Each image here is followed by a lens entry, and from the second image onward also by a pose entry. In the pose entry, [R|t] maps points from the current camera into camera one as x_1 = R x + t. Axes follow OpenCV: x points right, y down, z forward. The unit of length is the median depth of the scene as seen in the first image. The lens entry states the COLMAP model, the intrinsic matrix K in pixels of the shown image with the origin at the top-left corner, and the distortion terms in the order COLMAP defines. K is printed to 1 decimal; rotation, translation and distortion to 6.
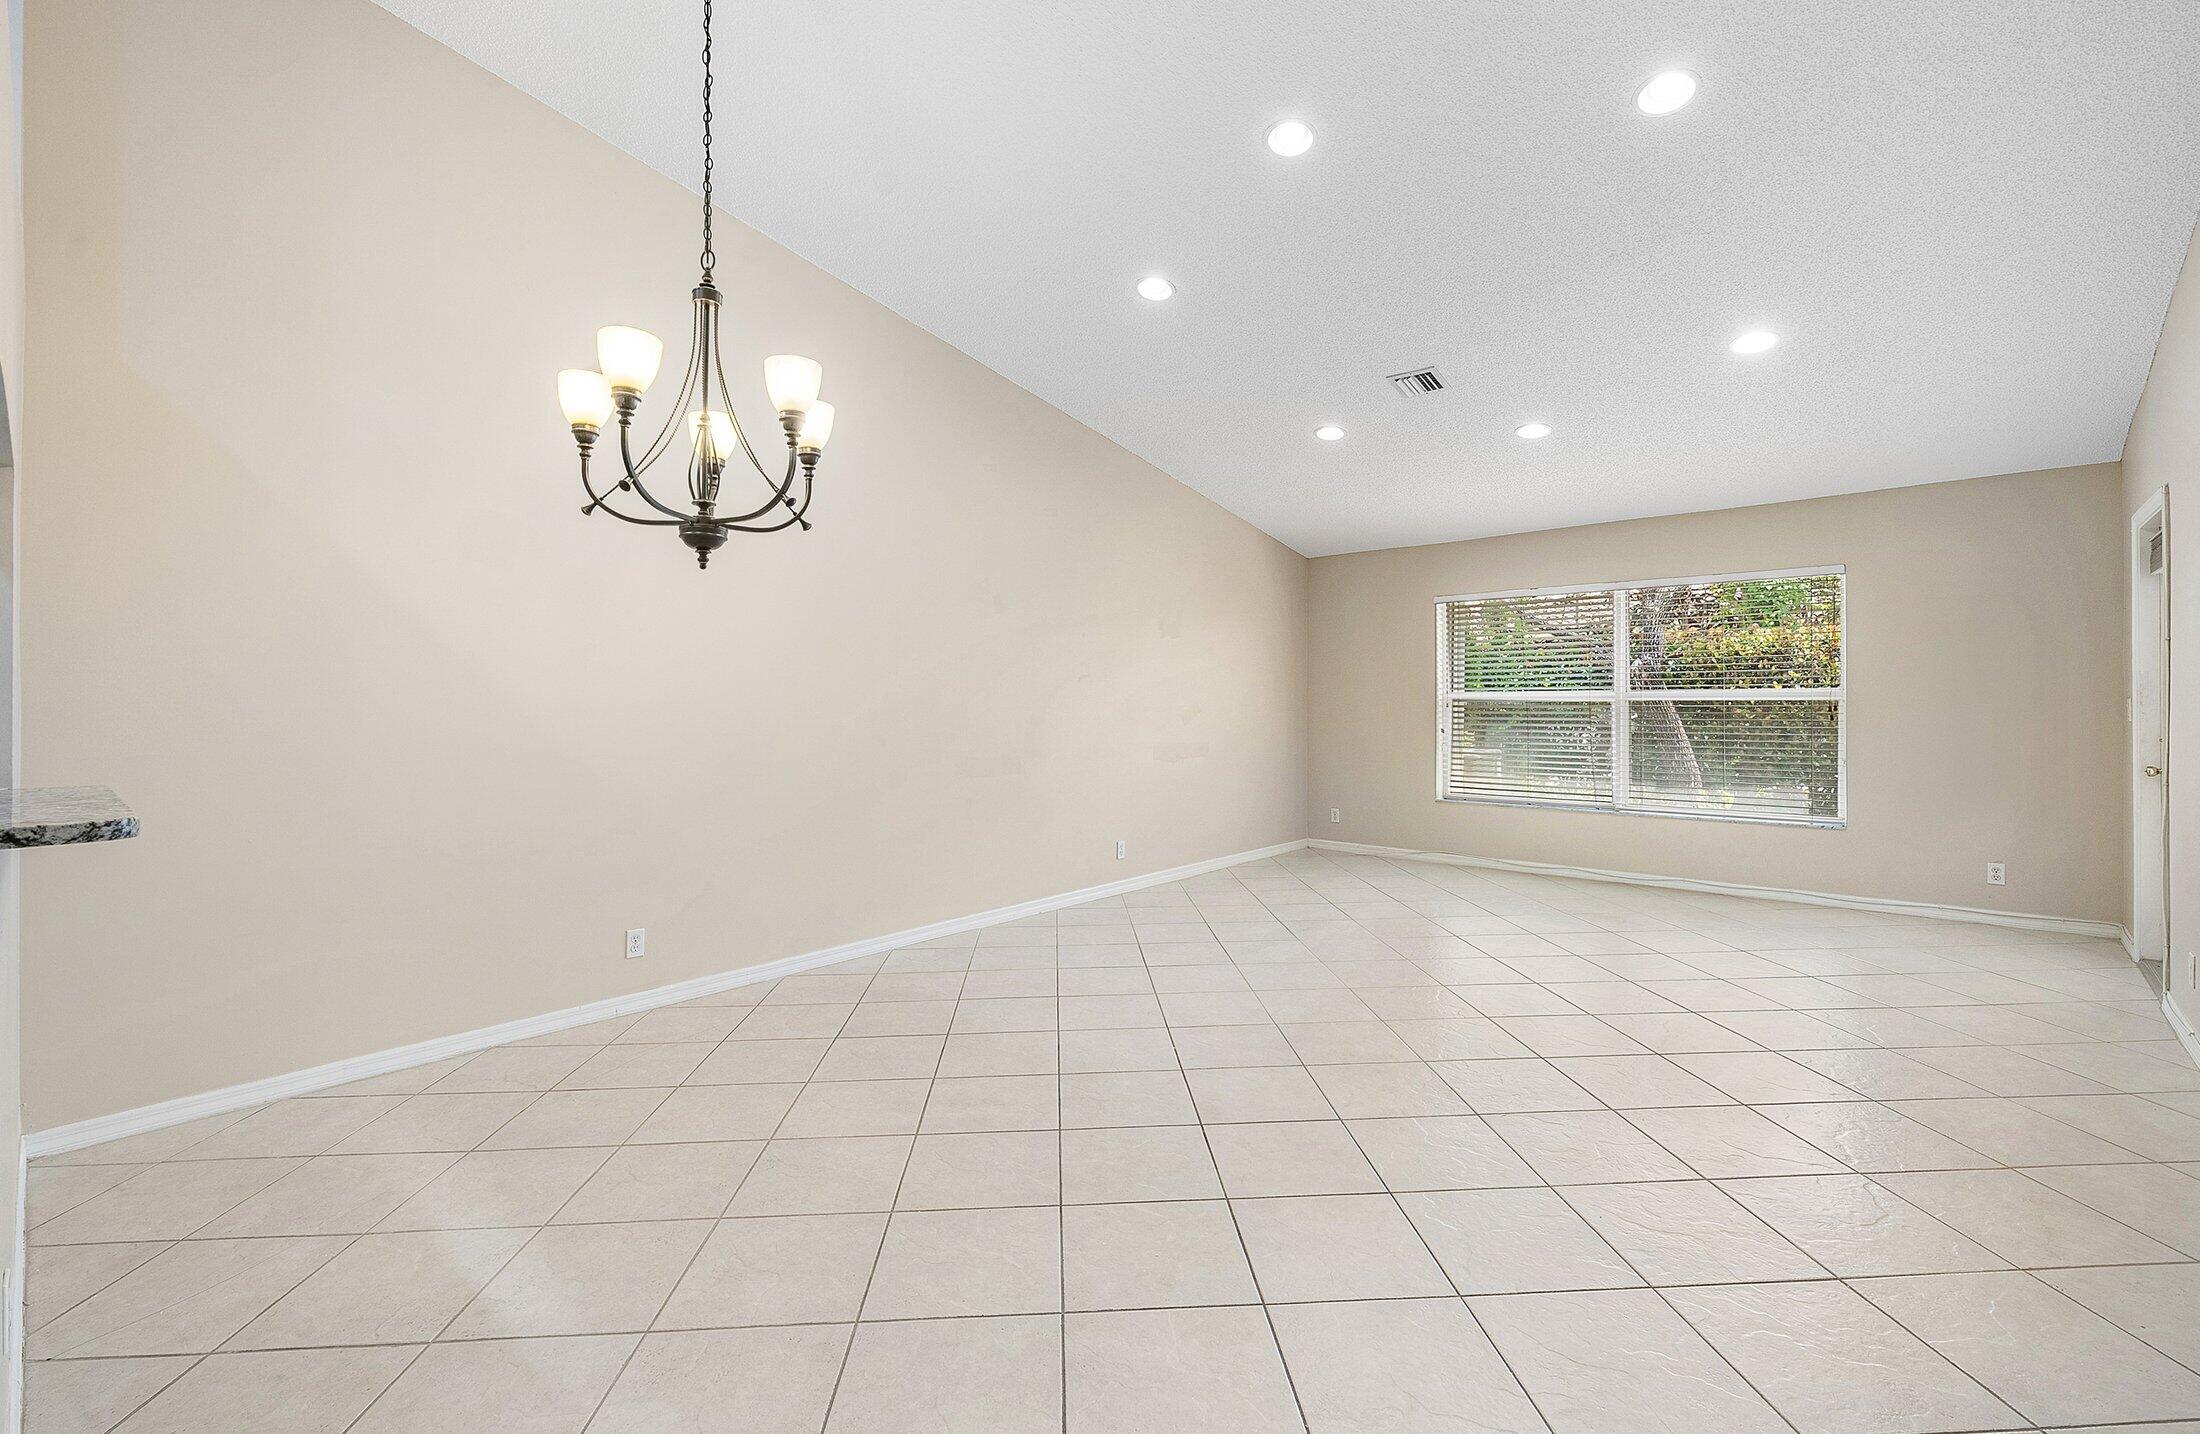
lens RADIAL K [[955.0, 0, 1100.0], [0, 955.0, 717.0], [0, 0, 1]] dist [0.002861, 0.000062]
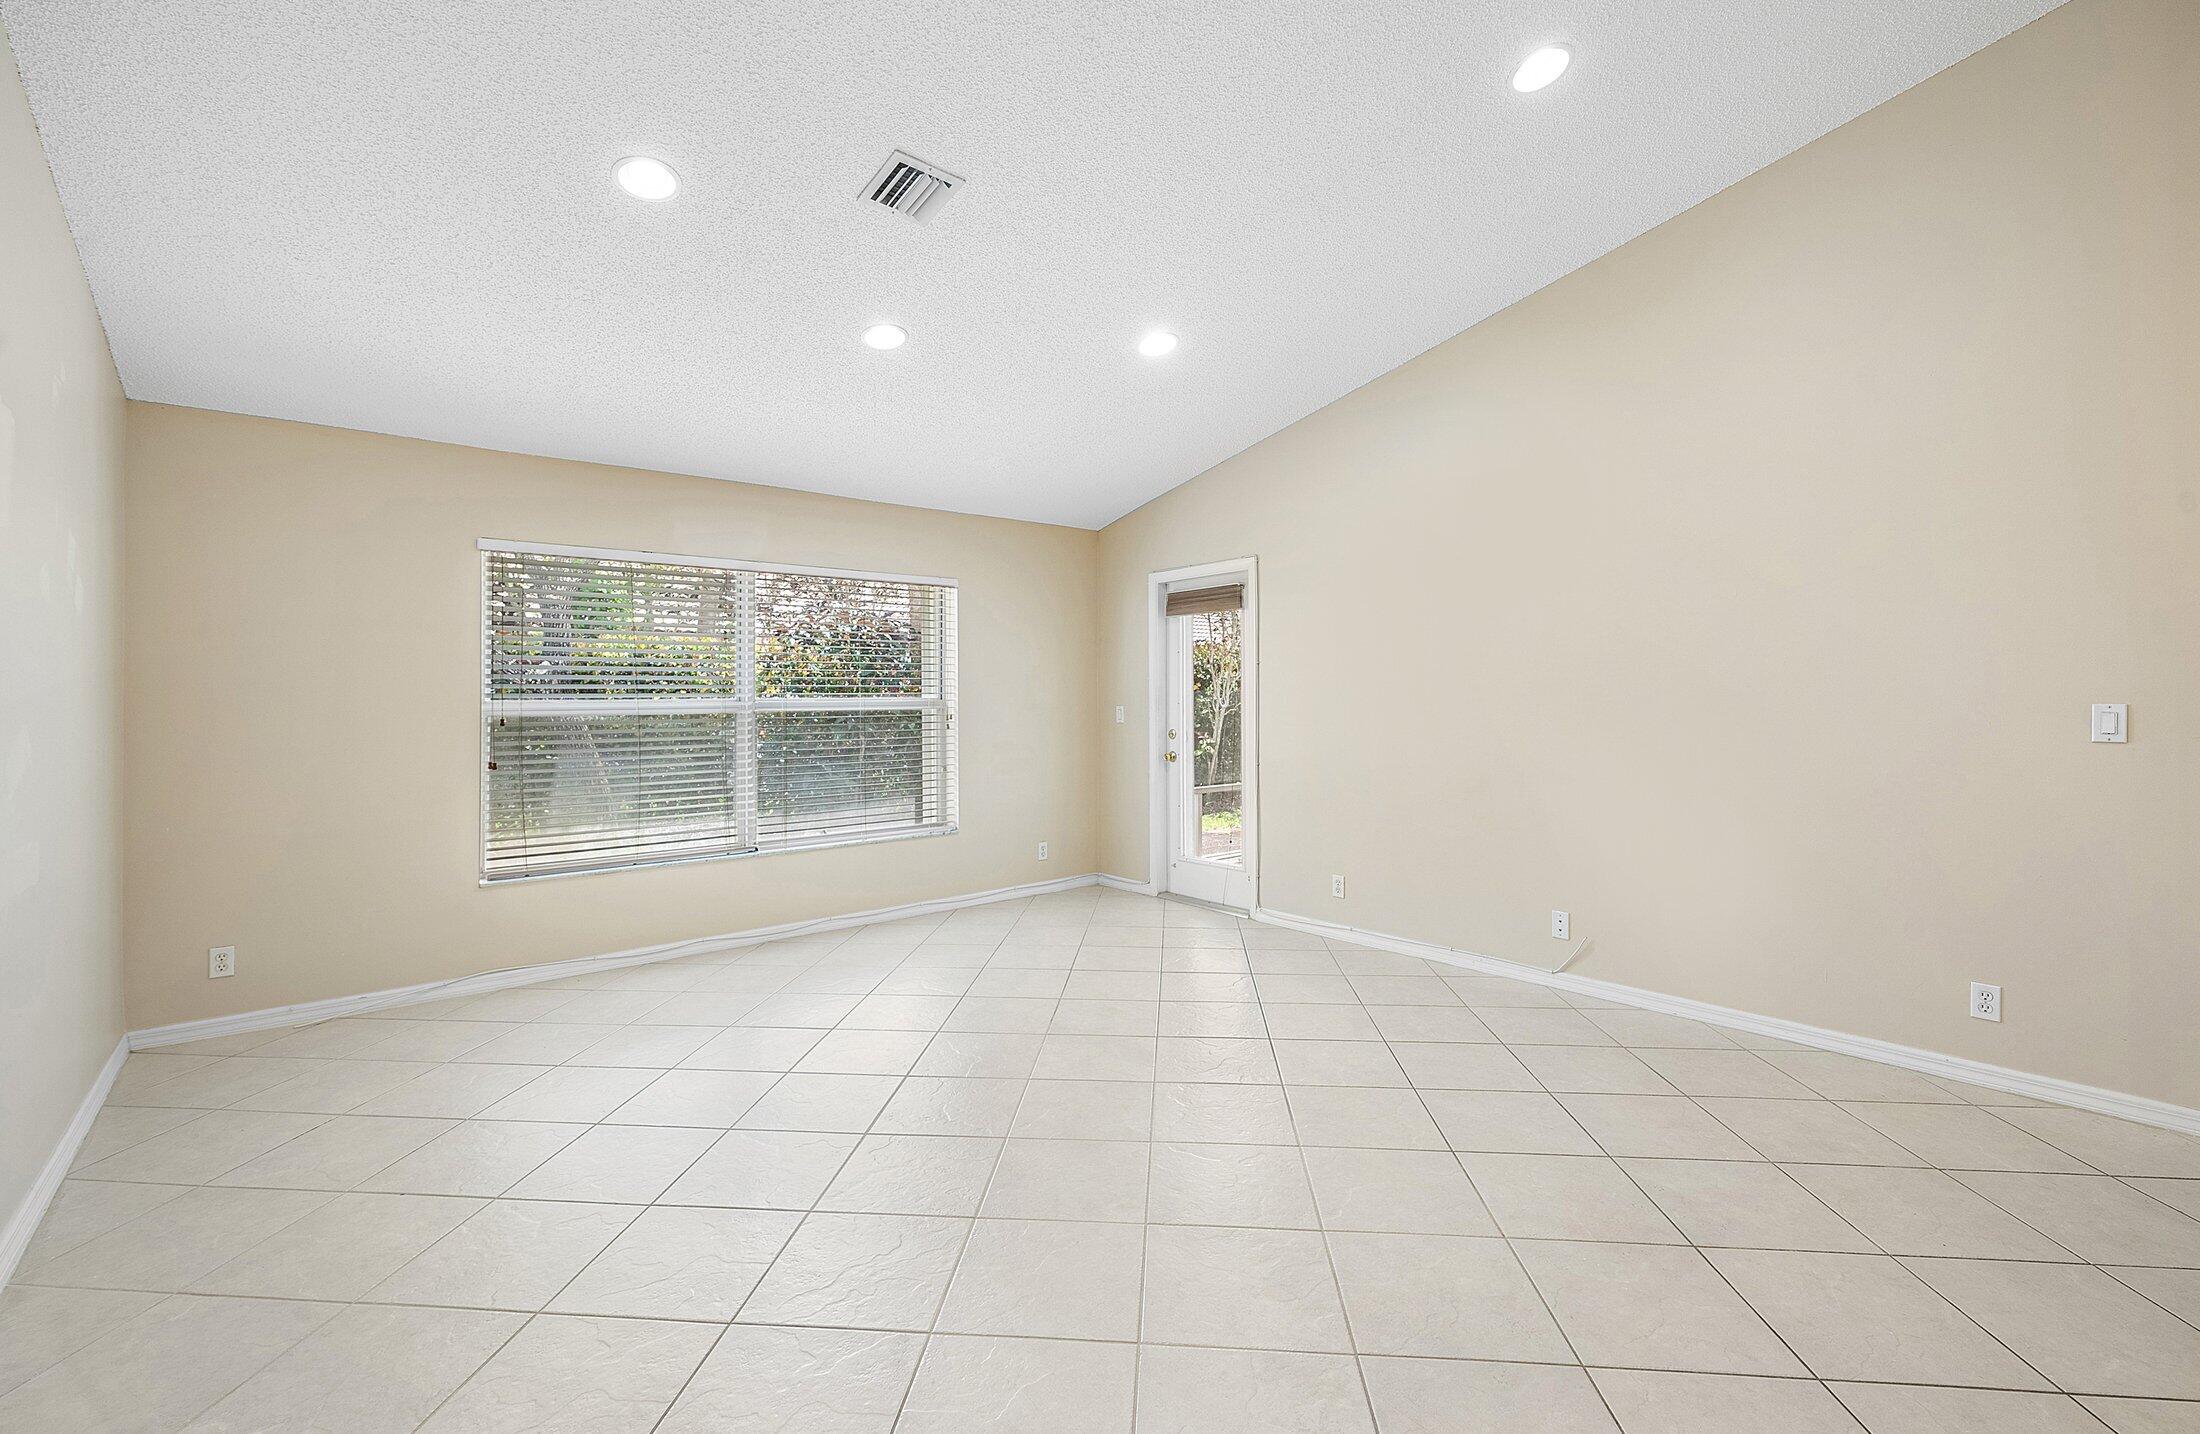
lens RADIAL K [[955.0, 0, 1100.0], [0, 955.0, 717.0], [0, 0, 1]] dist [0.002861, 0.000062]
pose [[0.135605, -0.012112, 0.990689, -0.194538], [0.029518, 0.999531, 0.008180, -0.010011], [-0.990323, 0.028133, 0.135899, 0.618072]]
